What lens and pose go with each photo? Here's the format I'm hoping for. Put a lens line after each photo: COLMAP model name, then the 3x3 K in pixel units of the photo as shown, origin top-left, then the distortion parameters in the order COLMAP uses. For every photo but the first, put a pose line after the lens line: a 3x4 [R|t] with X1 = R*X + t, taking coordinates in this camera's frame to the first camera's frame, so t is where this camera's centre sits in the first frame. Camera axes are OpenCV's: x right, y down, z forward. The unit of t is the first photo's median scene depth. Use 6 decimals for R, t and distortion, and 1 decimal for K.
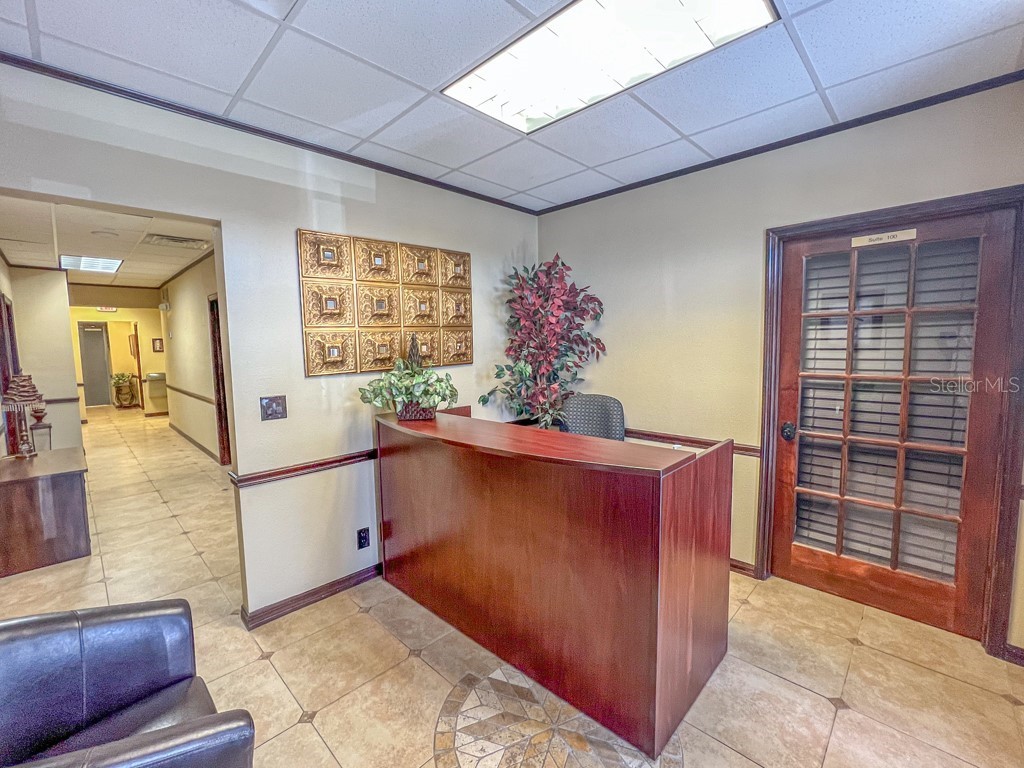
lens RADIAL K [[437.8, 0, 512.0], [0, 437.8, 384.0], [0, 0, 1]] dist [-0.033284, 0.010424]
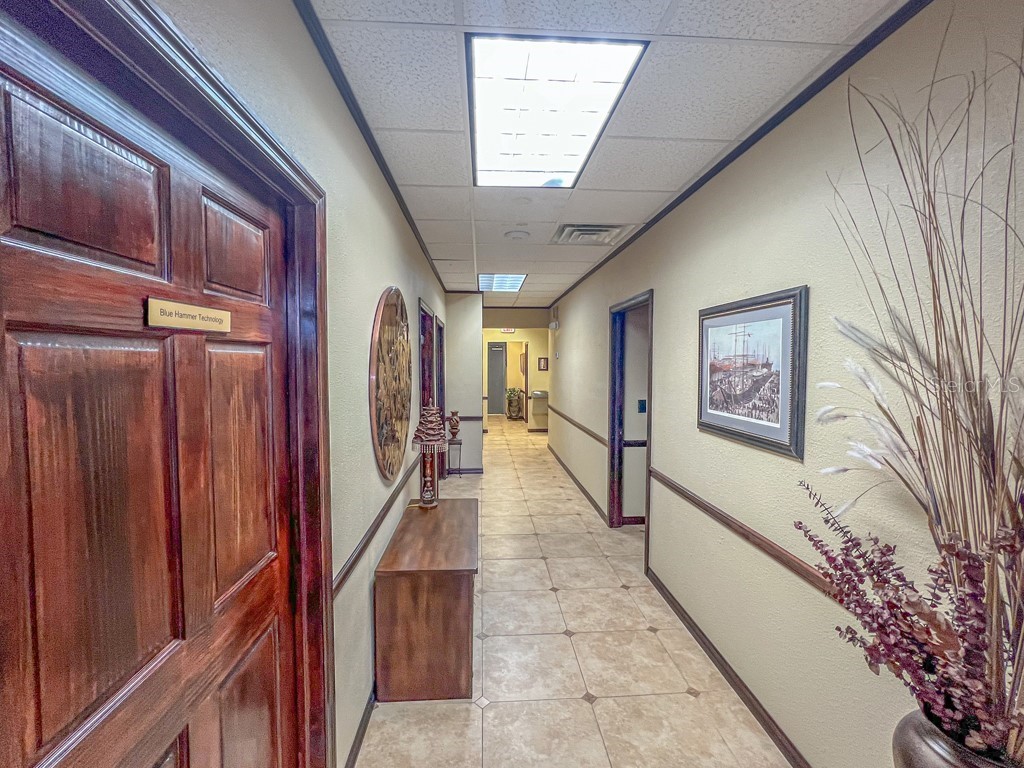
lens RADIAL K [[437.8, 0, 512.0], [0, 437.8, 384.0], [0, 0, 1]] dist [-0.033284, 0.010424]
pose [[0.741367, 0.046218, -0.669507, -0.274158], [-0.071950, 0.997349, -0.010823, -0.040050], [0.667232, 0.056195, 0.742727, 0.276224]]
